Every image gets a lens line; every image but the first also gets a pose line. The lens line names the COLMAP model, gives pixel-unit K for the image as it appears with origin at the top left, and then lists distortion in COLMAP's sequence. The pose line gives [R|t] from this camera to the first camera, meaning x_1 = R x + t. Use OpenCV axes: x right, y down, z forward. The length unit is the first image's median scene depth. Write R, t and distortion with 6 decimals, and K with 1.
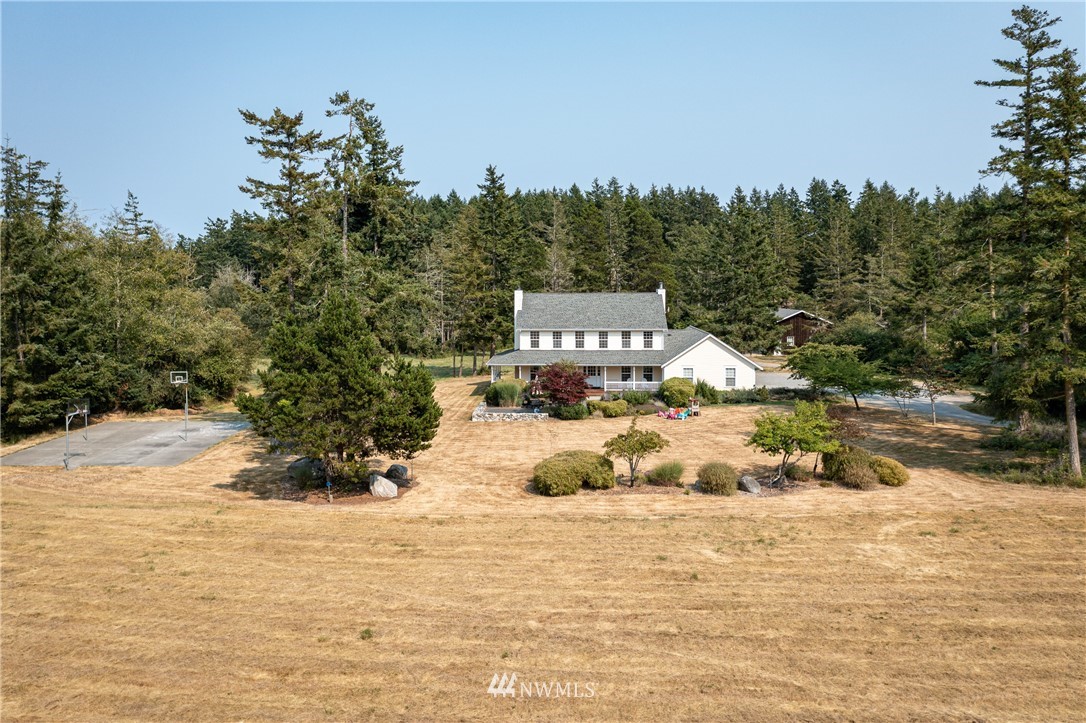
lens RADIAL K [[876.0, 0, 539.8], [0, 876.0, 306.7], [0, 0, 1]] dist [0.003161, -0.000062]
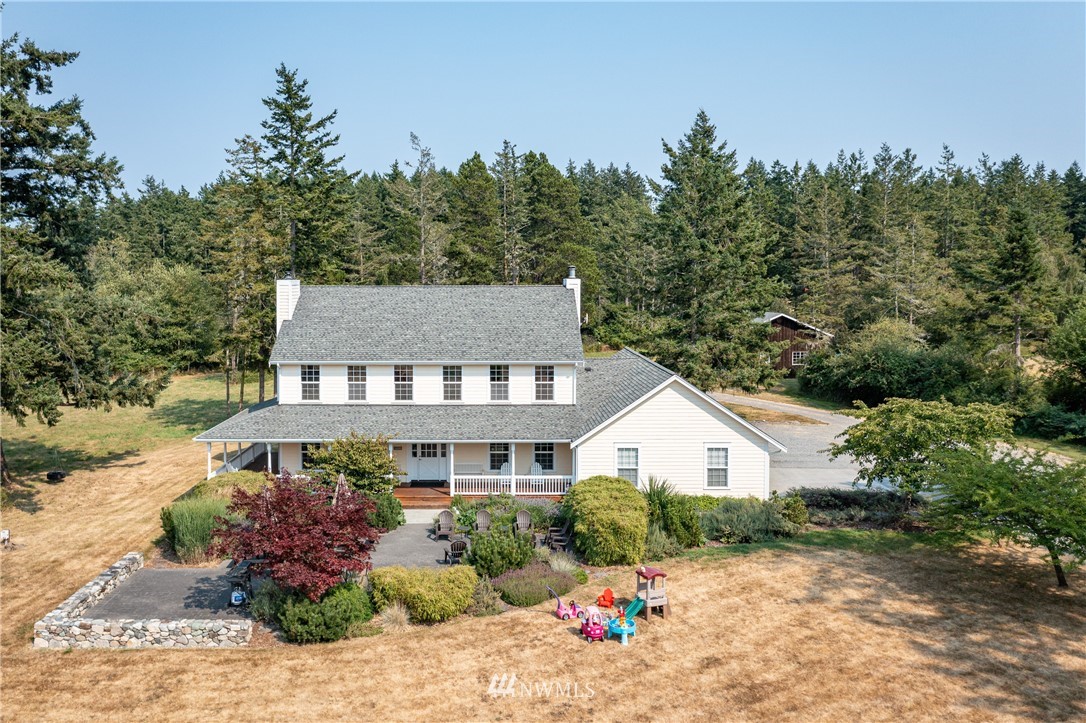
lens RADIAL K [[845.8, 0, 543.0], [0, 845.8, 361.5], [0, 0, 1]] dist [0.001594, 0.001188]
pose [[0.995693, -0.005231, 0.092560, 0.070198], [-0.001351, 0.997482, 0.070906, -0.006311], [-0.092698, -0.070725, 0.993179, 0.473924]]
